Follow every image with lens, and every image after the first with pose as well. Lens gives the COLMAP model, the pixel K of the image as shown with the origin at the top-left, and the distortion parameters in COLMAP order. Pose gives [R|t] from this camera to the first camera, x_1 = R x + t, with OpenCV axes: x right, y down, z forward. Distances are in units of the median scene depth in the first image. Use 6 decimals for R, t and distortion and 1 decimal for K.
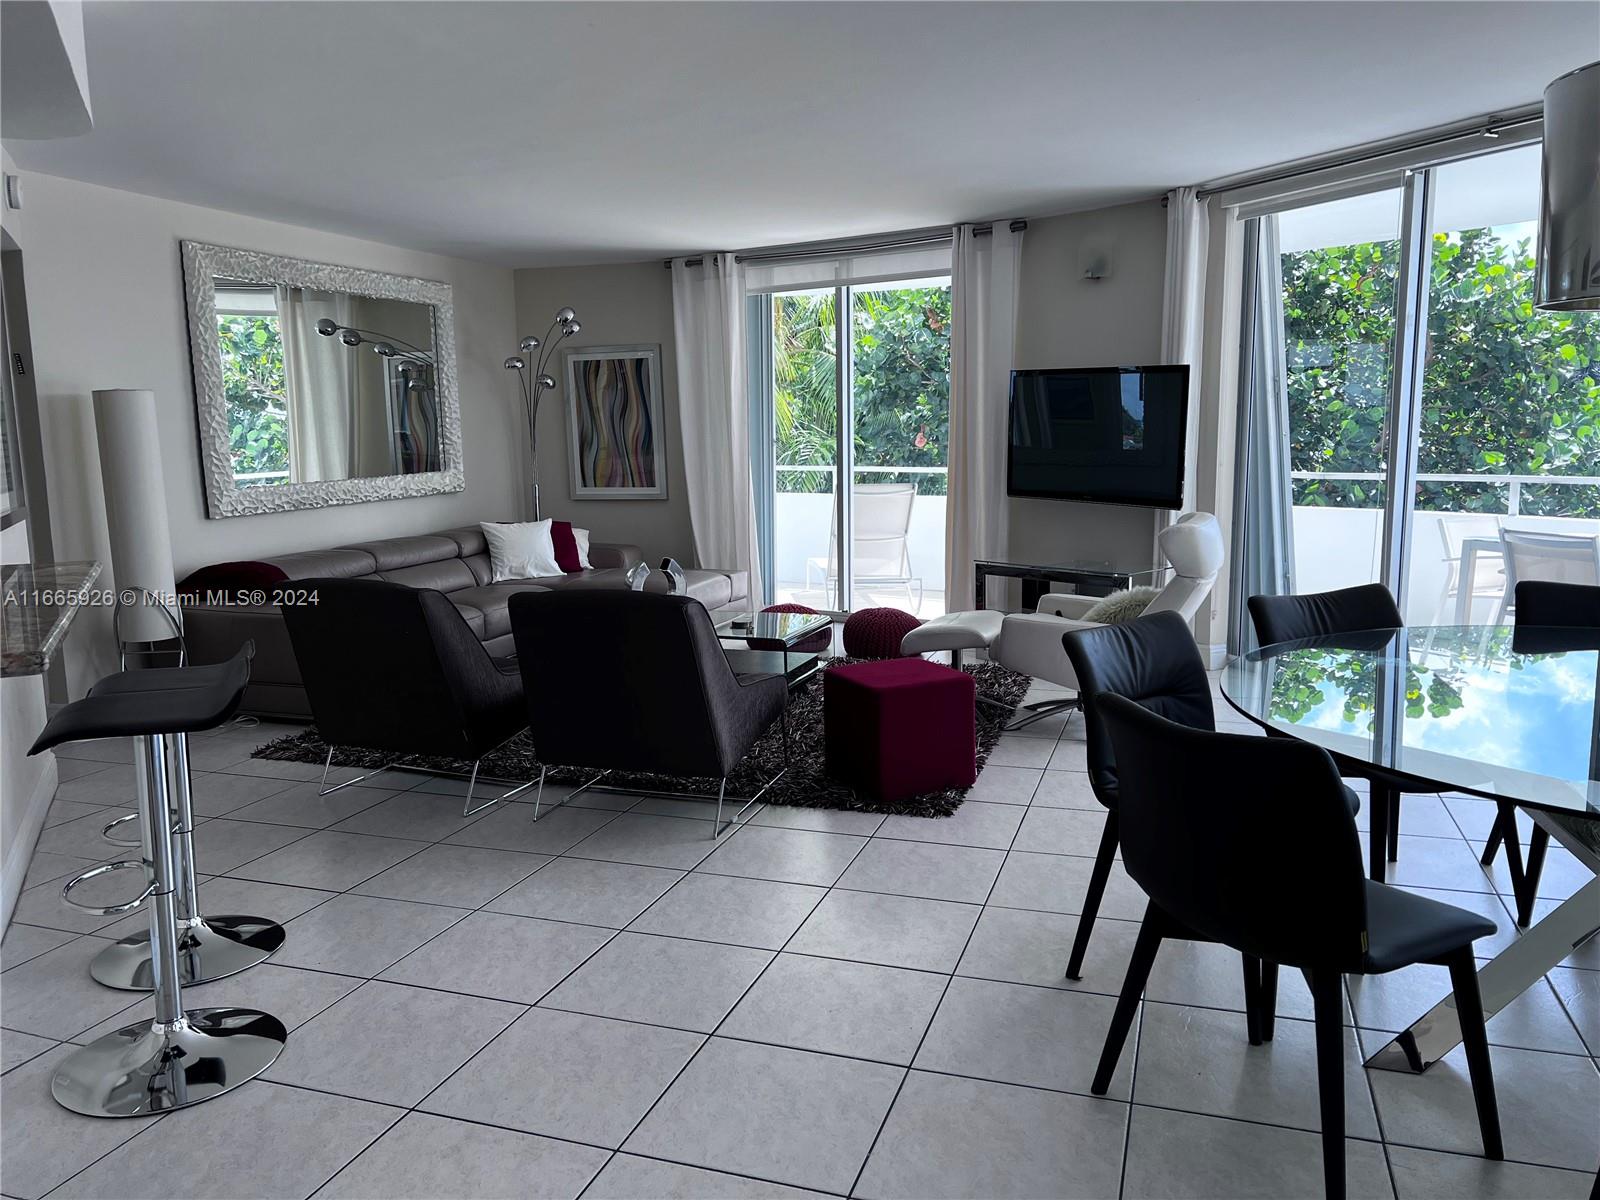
lens RADIAL K [[1200.0, 0, 800.0], [0, 1200.0, 600.0], [0, 0, 1]] dist [0.066834, -0.089433]
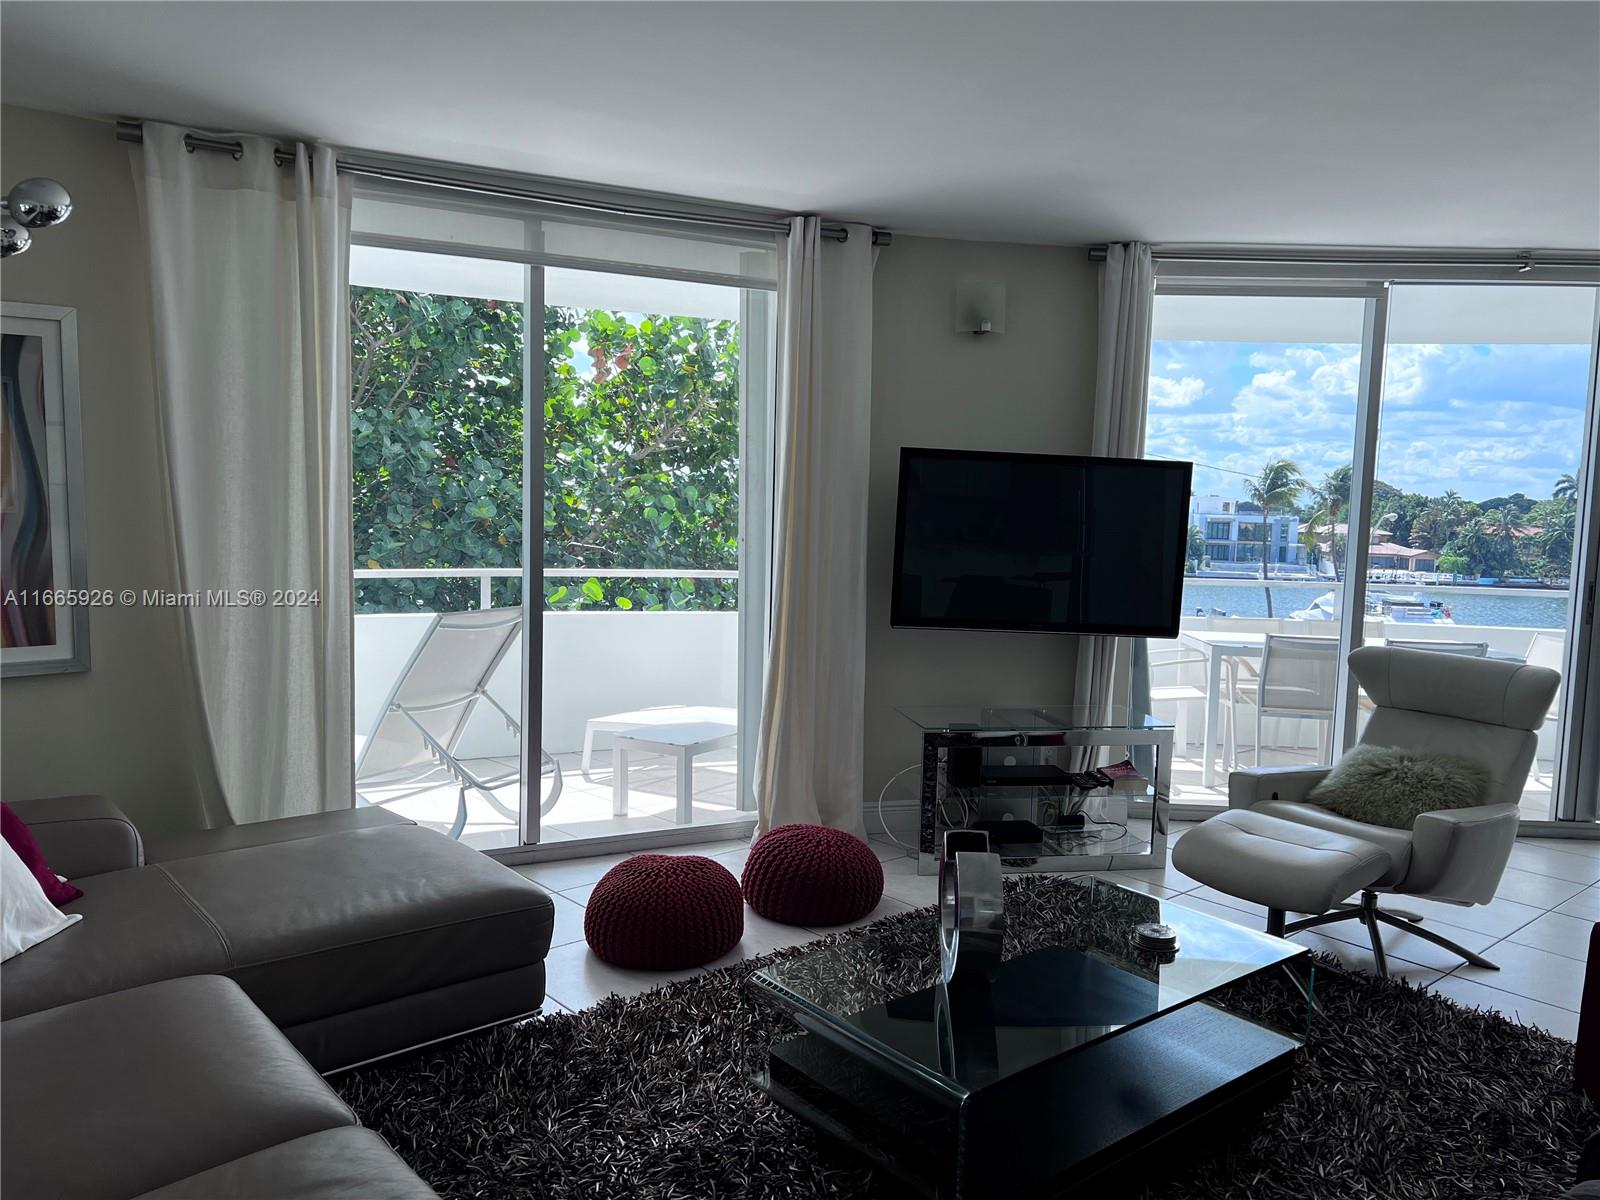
lens RADIAL K [[1200.0, 0, 800.0], [0, 1200.0, 600.0], [0, 0, 1]] dist [0.066834, -0.089433]
pose [[0.507918, -0.048733, 0.860026, -0.433786], [0.086372, 0.996248, 0.005442, -0.109807], [-0.857064, 0.071518, 0.510222, 0.689195]]
